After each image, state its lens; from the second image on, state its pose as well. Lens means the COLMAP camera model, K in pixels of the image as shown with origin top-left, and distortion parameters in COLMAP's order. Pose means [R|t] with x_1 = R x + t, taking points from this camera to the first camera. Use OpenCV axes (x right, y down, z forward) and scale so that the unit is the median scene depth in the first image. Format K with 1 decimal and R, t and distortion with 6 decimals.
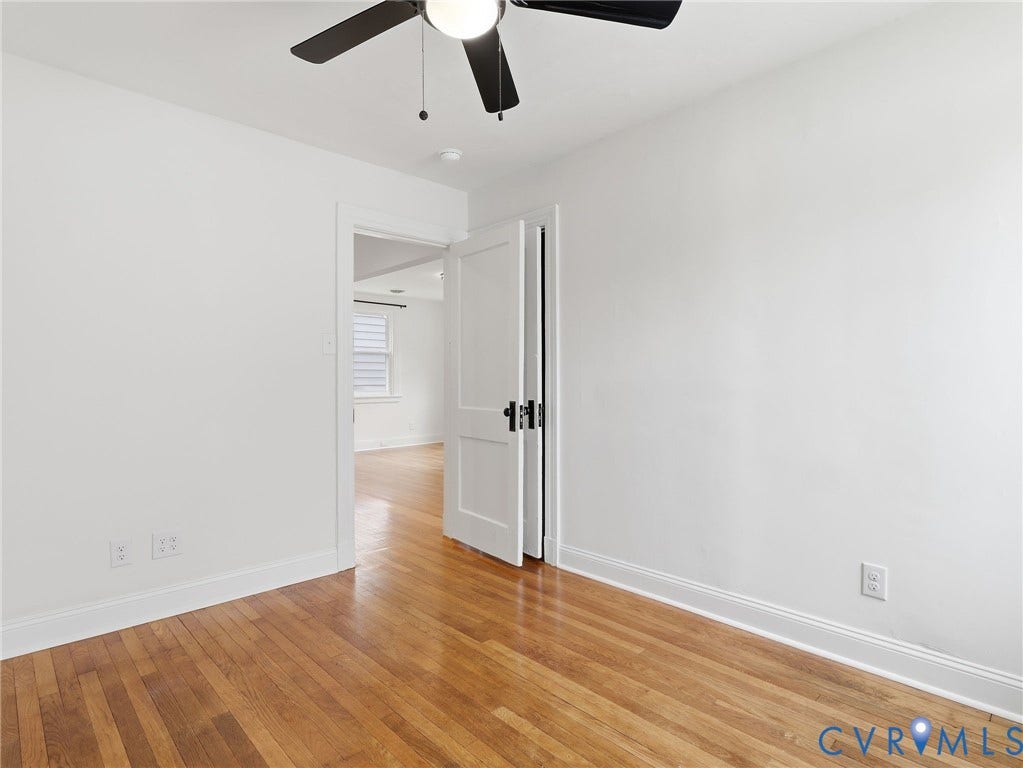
lens RADIAL K [[536.7, 0, 511.5], [0, 536.7, 384.0], [0, 0, 1]] dist [0.010020, -0.001147]
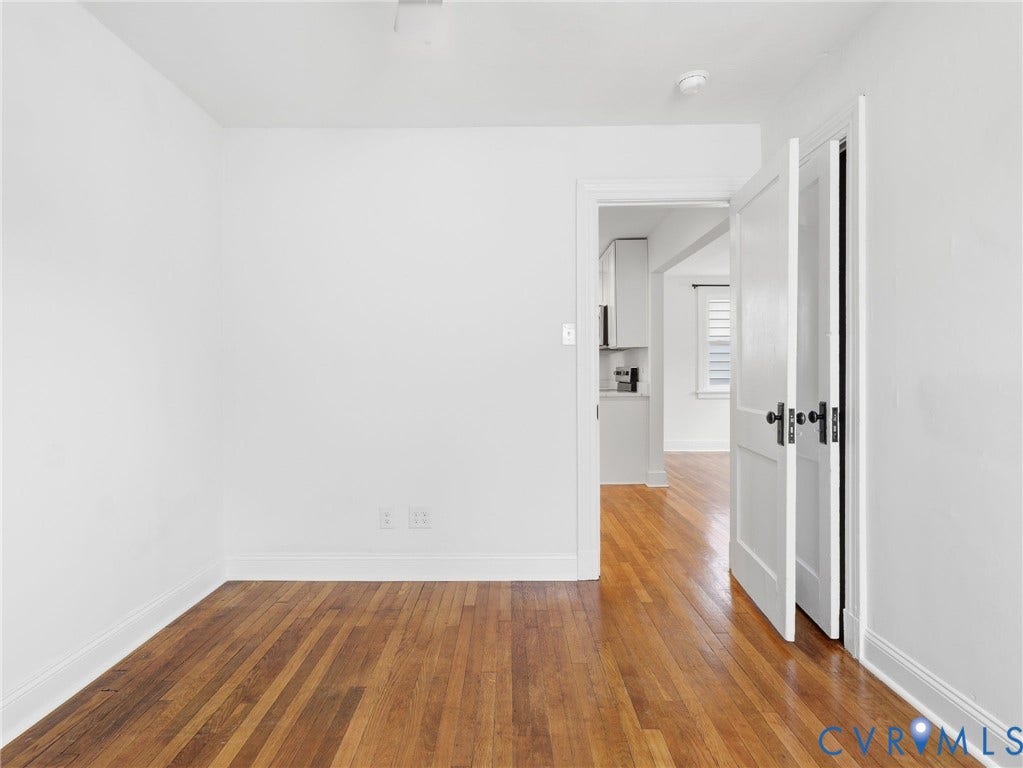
lens RADIAL K [[536.7, 0, 511.5], [0, 536.7, 384.0], [0, 0, 1]] dist [0.010020, -0.001147]
pose [[0.718292, 0.007164, -0.695705, 0.286931], [0.001662, 0.999926, 0.012013, -0.000363], [0.695740, -0.009785, 0.718227, 0.308203]]
